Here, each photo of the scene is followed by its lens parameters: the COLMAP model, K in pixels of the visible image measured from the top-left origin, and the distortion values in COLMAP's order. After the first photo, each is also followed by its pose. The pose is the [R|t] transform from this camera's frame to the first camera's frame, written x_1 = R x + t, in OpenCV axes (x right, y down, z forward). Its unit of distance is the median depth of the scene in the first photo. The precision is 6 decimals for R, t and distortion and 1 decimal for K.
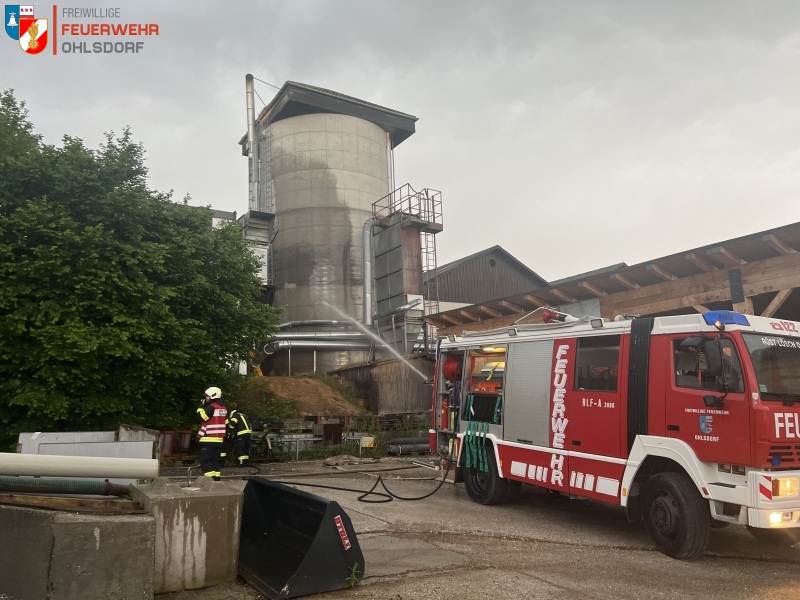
lens RADIAL K [[605.9, 0, 403.9], [0, 605.9, 302.0], [0, 0, 1]] dist [0.042188, -0.046892]
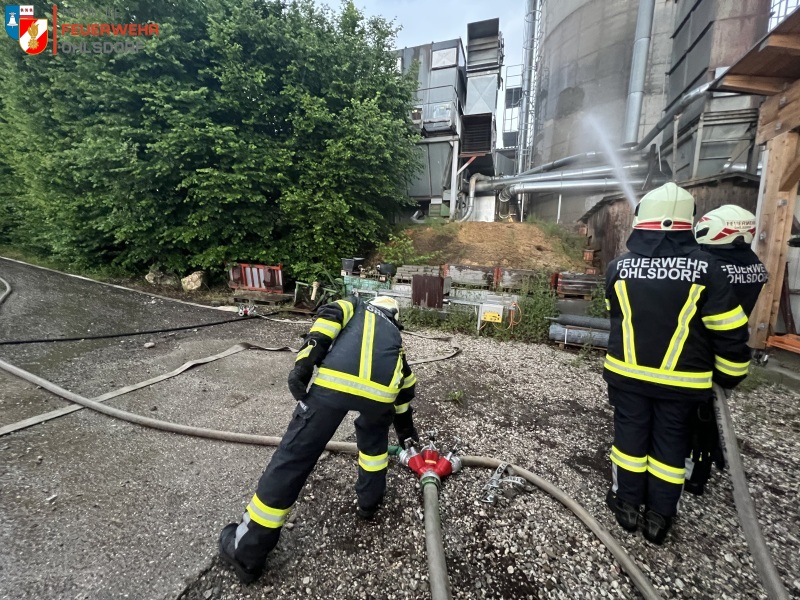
lens RADIAL K [[326.2, 0, 404.7], [0, 326.2, 297.2], [0, 0, 1]] dist [-0.000069, -0.000269]
pose [[0.609363, 0.137798, -0.780826, 0.096498], [0.078322, 0.969505, 0.232219, 0.100363], [0.789014, -0.202662, 0.579988, 0.553835]]
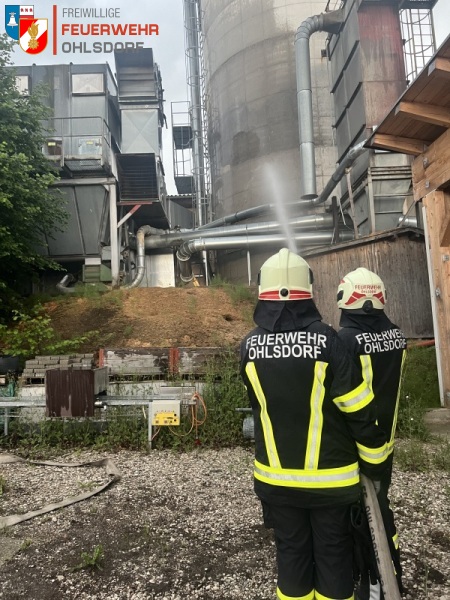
lens RADIAL K [[454.4, 0, 225.0], [0, 454.4, 300.0], [0, 0, 1]] dist [0.042188, -0.046892]
pose [[0.844576, -0.054638, -0.532641, 0.106371], [0.108799, 0.991539, 0.070805, 0.099917], [0.524266, -0.117751, 0.843374, 0.561909]]
